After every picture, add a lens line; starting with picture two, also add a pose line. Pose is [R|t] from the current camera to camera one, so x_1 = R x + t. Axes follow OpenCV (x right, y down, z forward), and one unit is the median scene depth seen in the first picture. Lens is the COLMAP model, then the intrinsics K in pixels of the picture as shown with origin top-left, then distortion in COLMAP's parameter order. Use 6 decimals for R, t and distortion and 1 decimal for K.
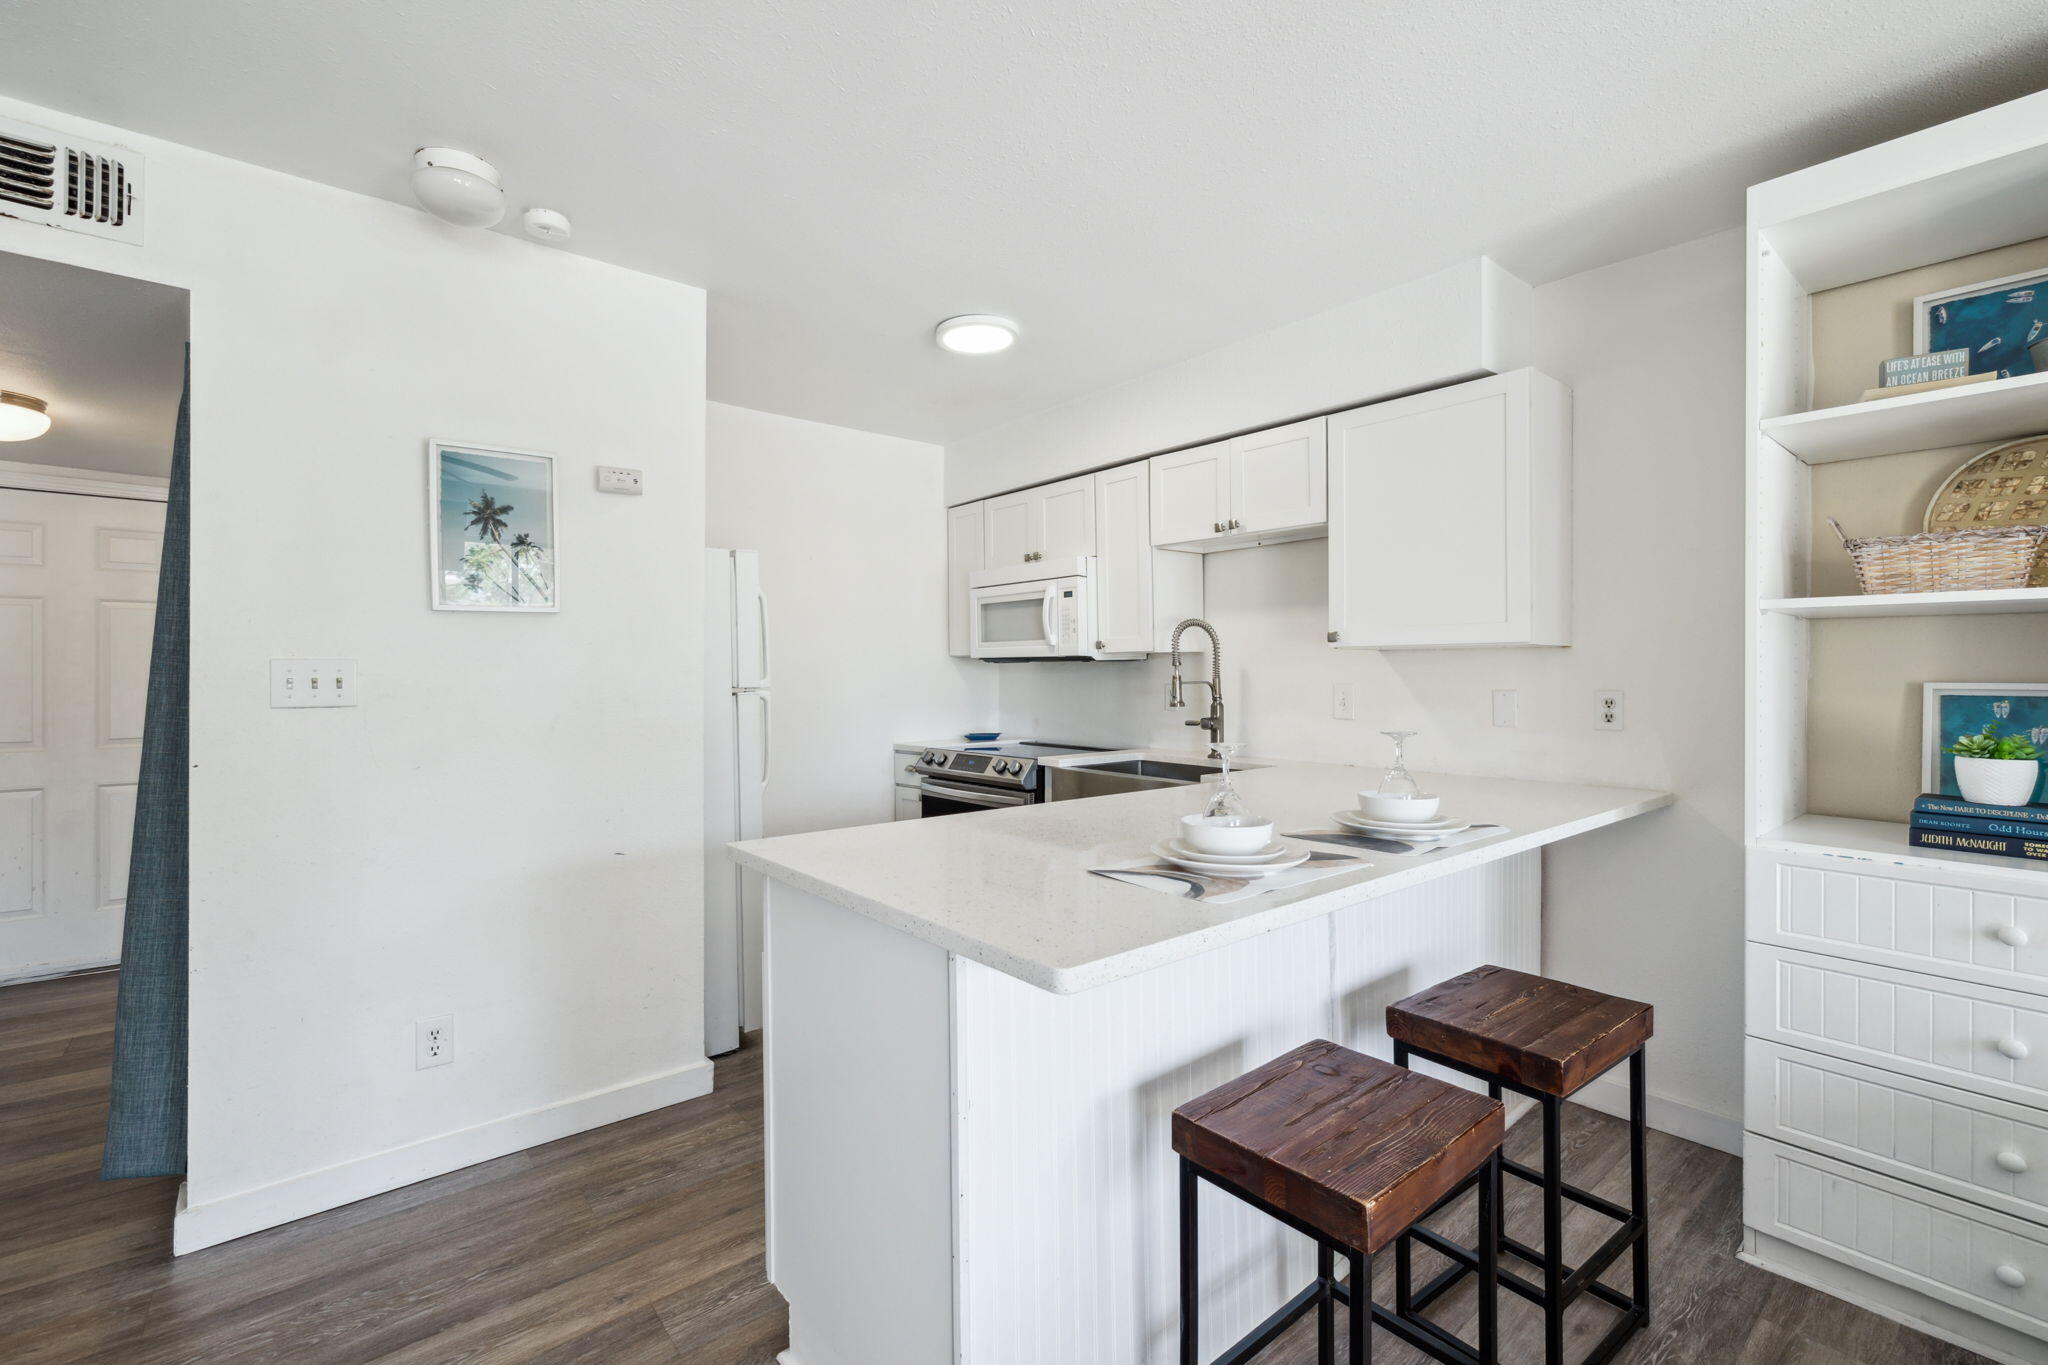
lens RADIAL K [[883.2, 0, 1021.0], [0, 883.2, 673.5], [0, 0, 1]] dist [0.001913, -0.000474]
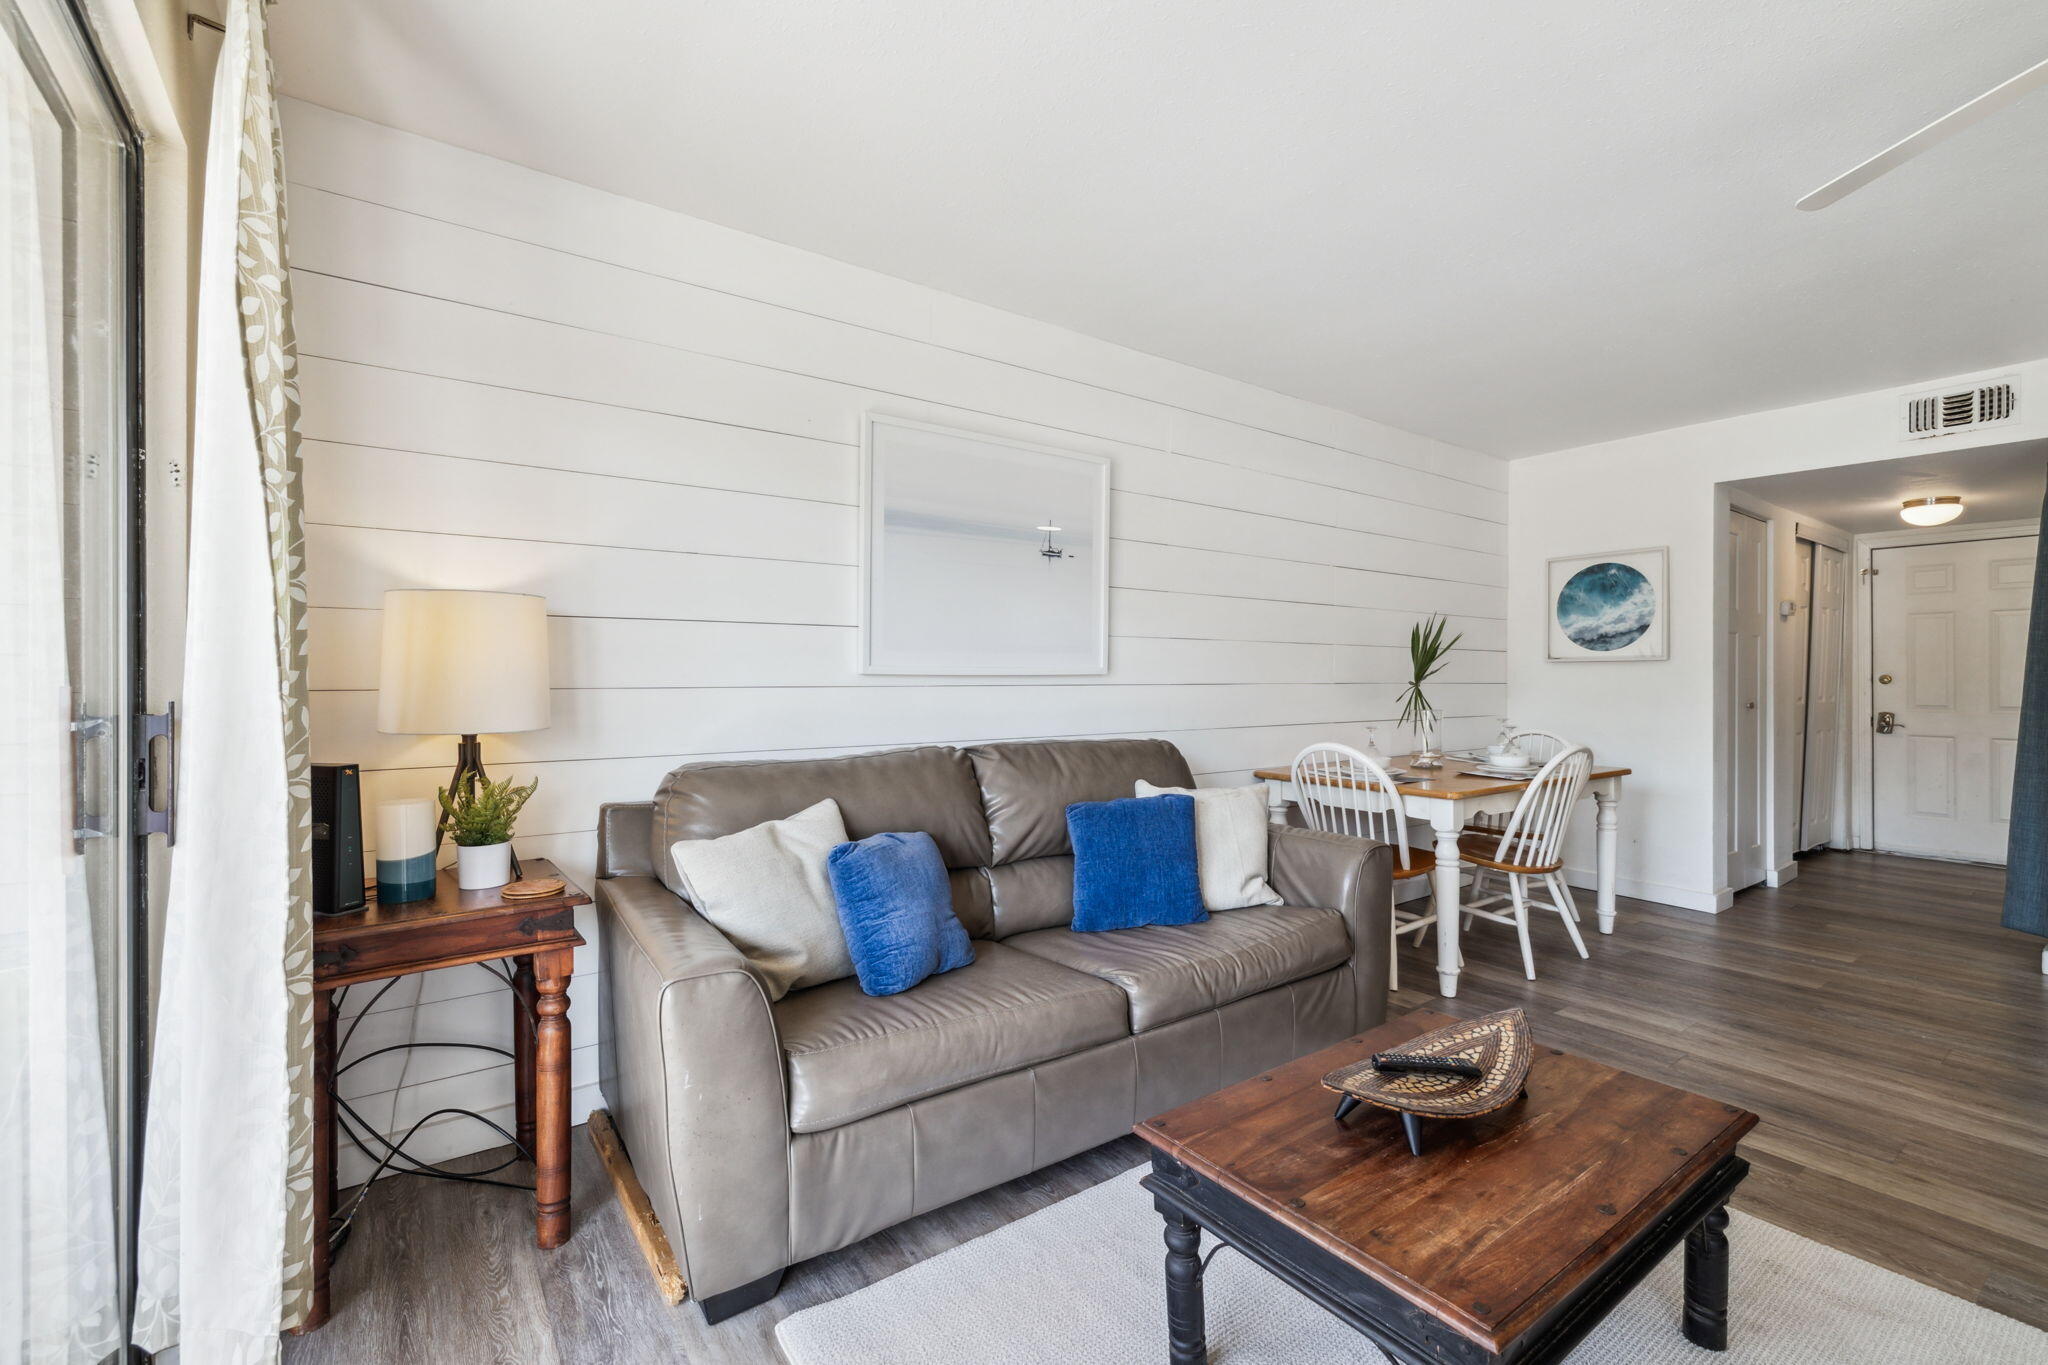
lens RADIAL K [[883.2, 0, 1020.2], [0, 883.2, 679.6], [0, 0, 1]] dist [0.001913, -0.000474]
pose [[-0.062394, 0.002413, -0.998049, 0.597072], [0.008387, 0.999963, 0.001893, 0.017703], [0.998016, -0.008253, -0.062412, -0.592537]]
